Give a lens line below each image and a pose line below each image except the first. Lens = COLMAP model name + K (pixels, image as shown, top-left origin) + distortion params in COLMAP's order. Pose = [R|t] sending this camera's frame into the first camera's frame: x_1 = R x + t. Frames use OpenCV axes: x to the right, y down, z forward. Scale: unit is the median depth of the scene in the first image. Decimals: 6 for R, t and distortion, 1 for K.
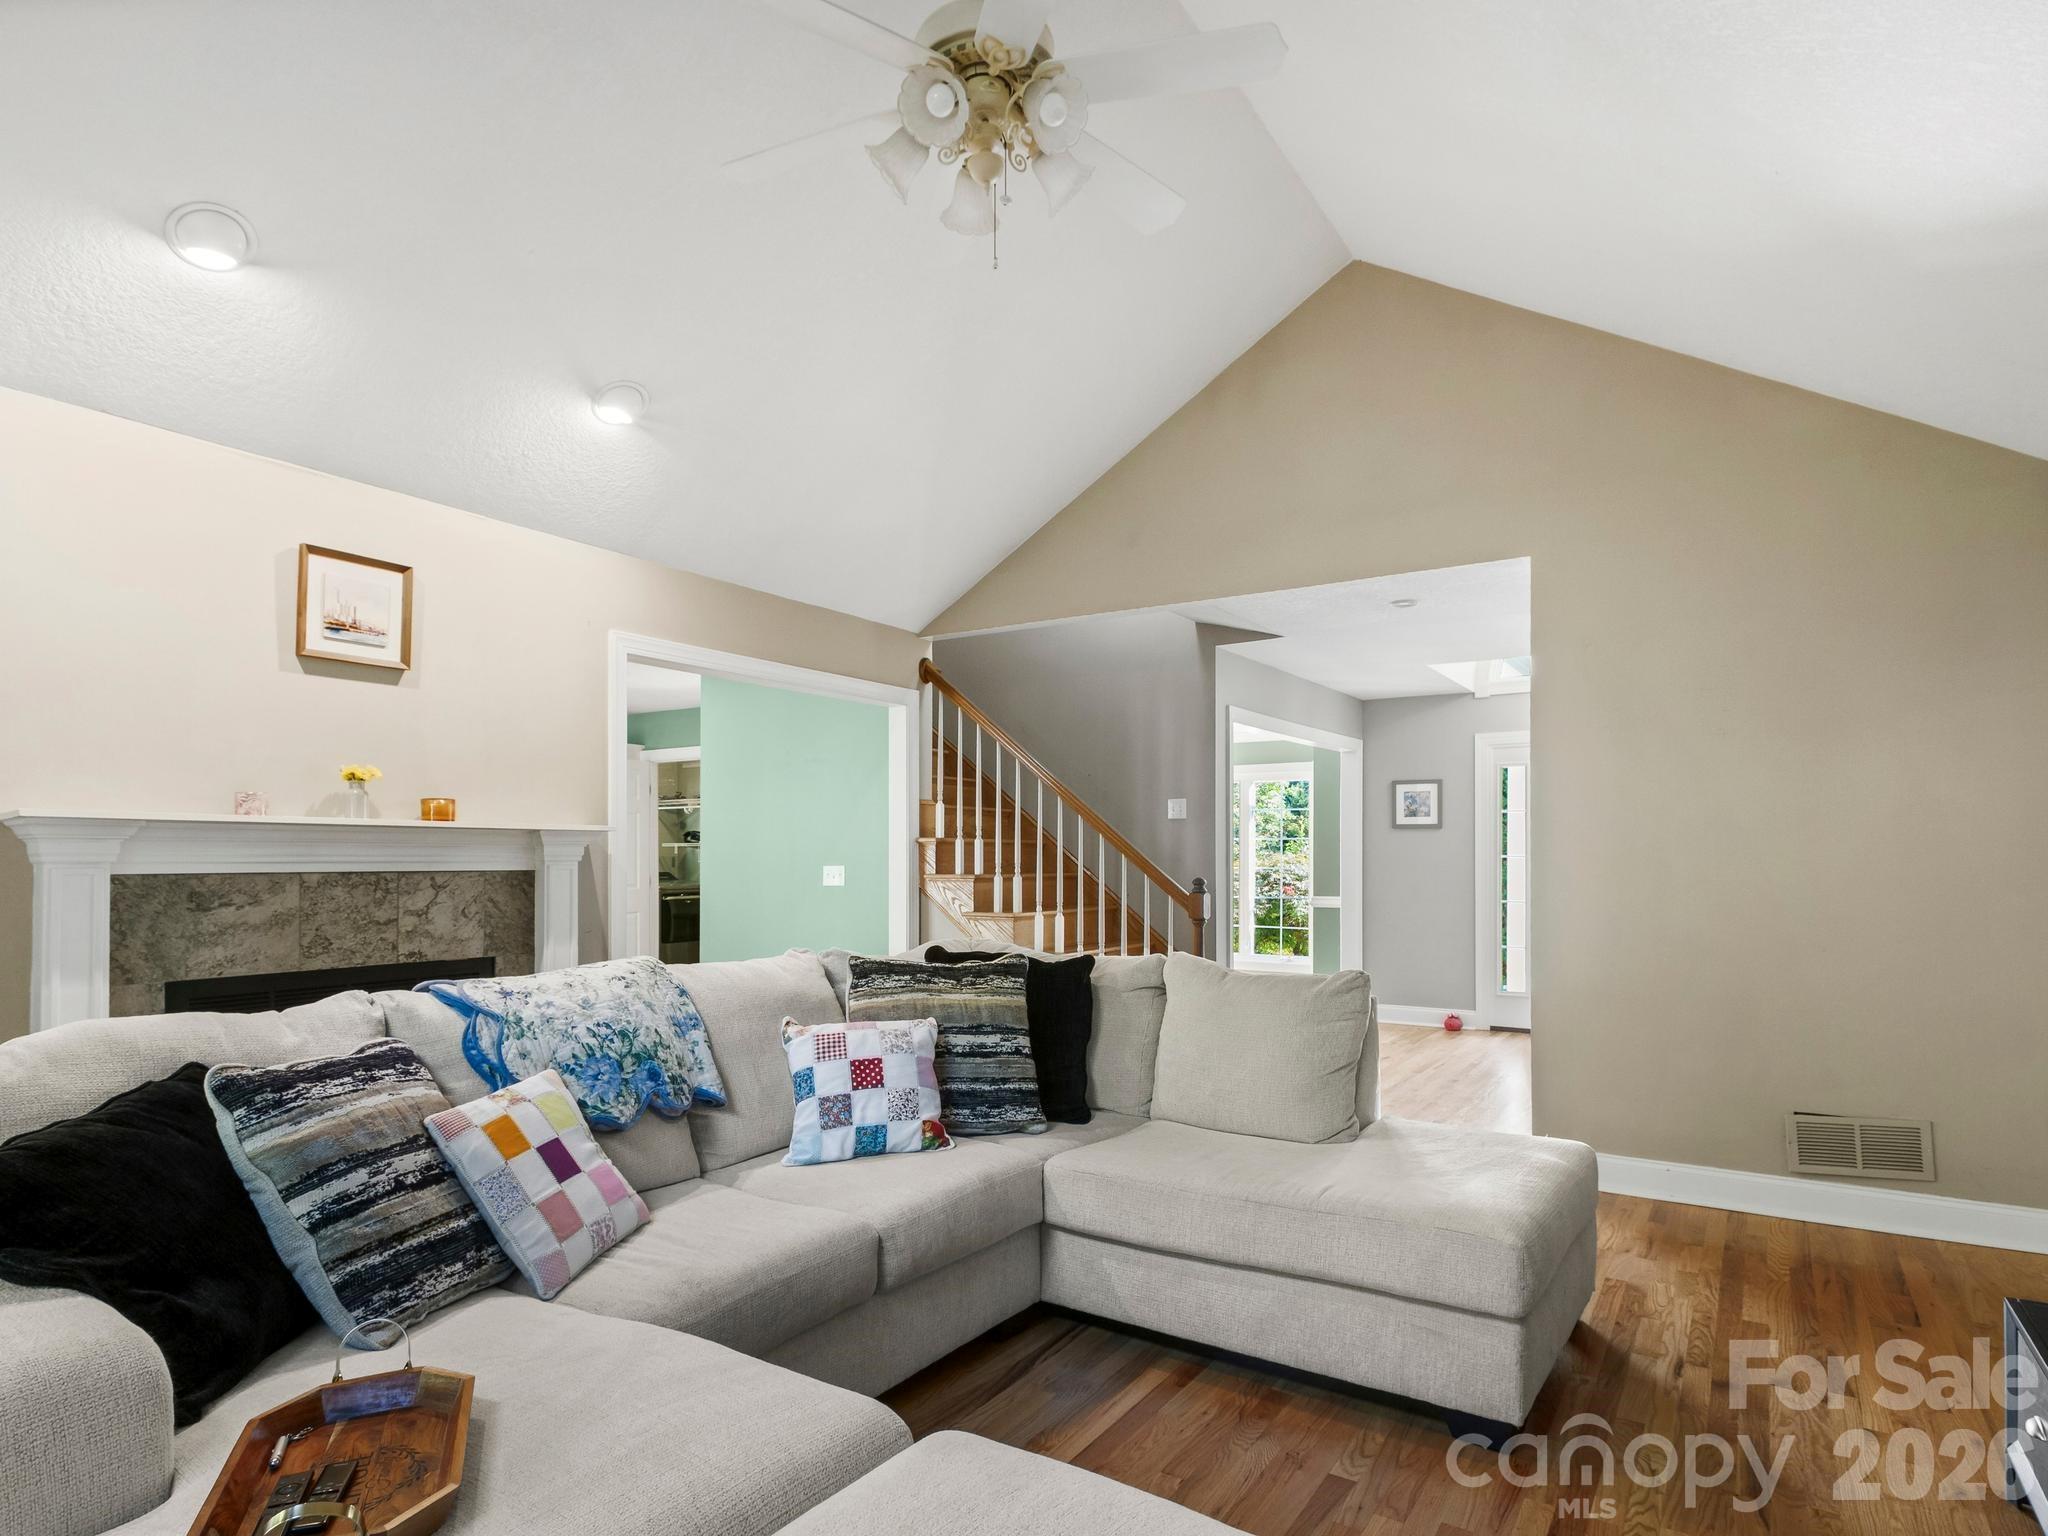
lens RADIAL K [[1148.0, 0, 1018.1], [0, 1148.0, 844.9], [0, 0, 1]] dist [-0.003739, 0.000012]
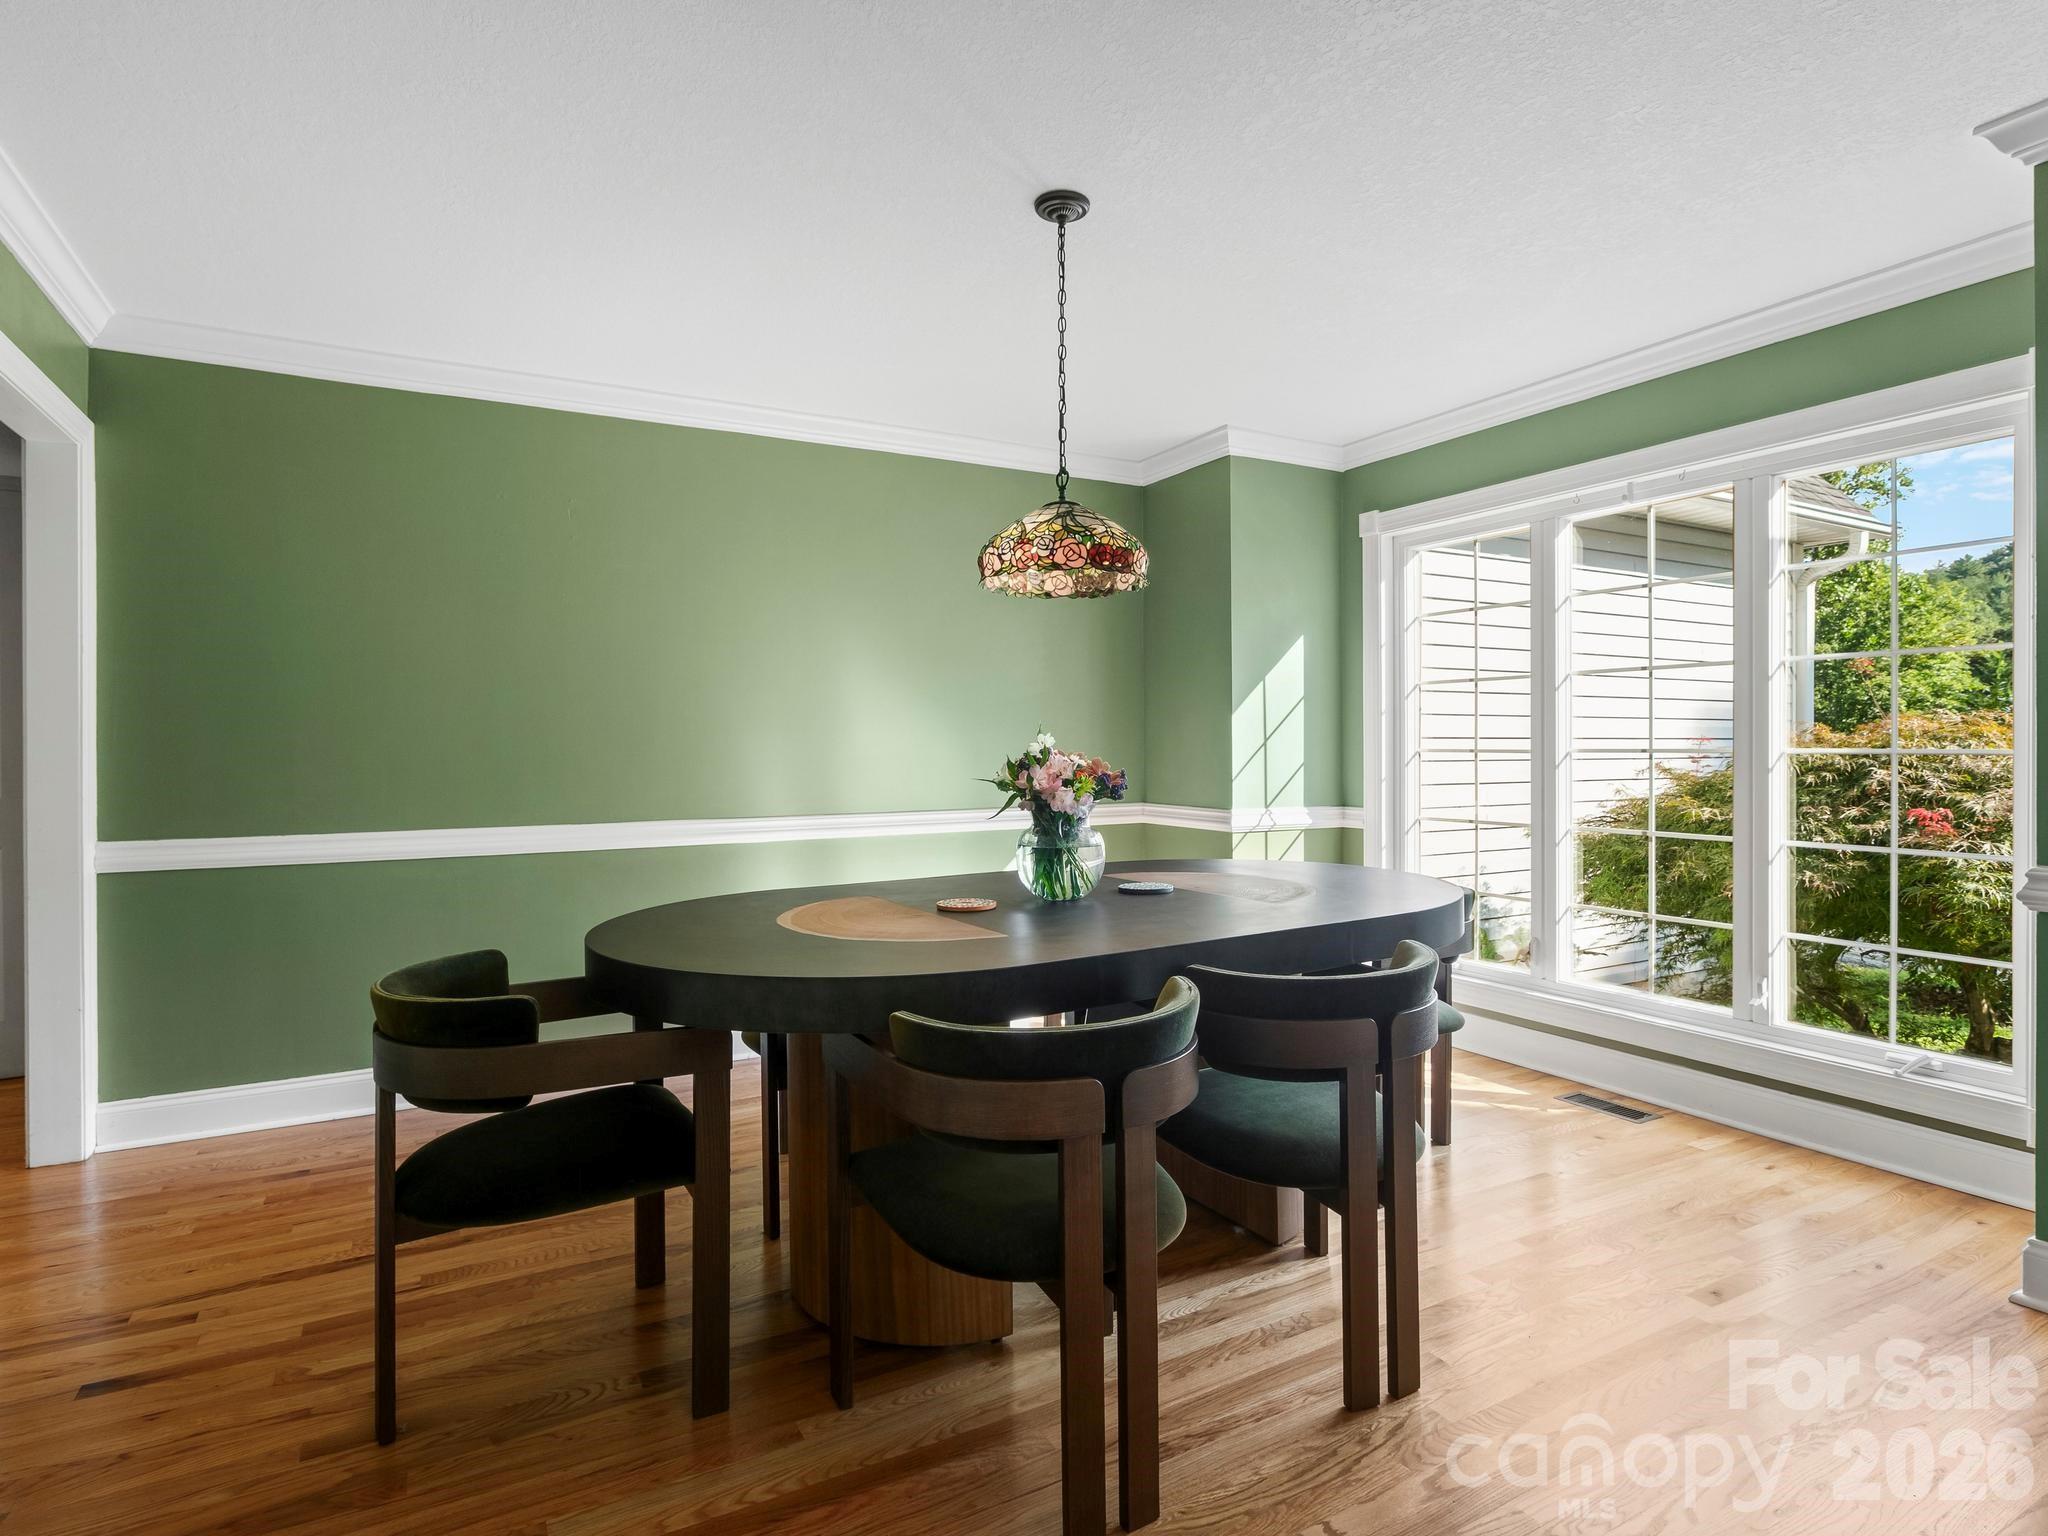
lens RADIAL K [[1113.3, 0, 1014.1], [0, 1113.3, 753.5], [0, 0, 1]] dist [0.002131, -0.000202]
pose [[0.885355, -0.004195, -0.464897, 0.206881], [0.008974, 0.999927, 0.008066, 0.021599], [0.464829, -0.011314, 0.885328, 0.815134]]
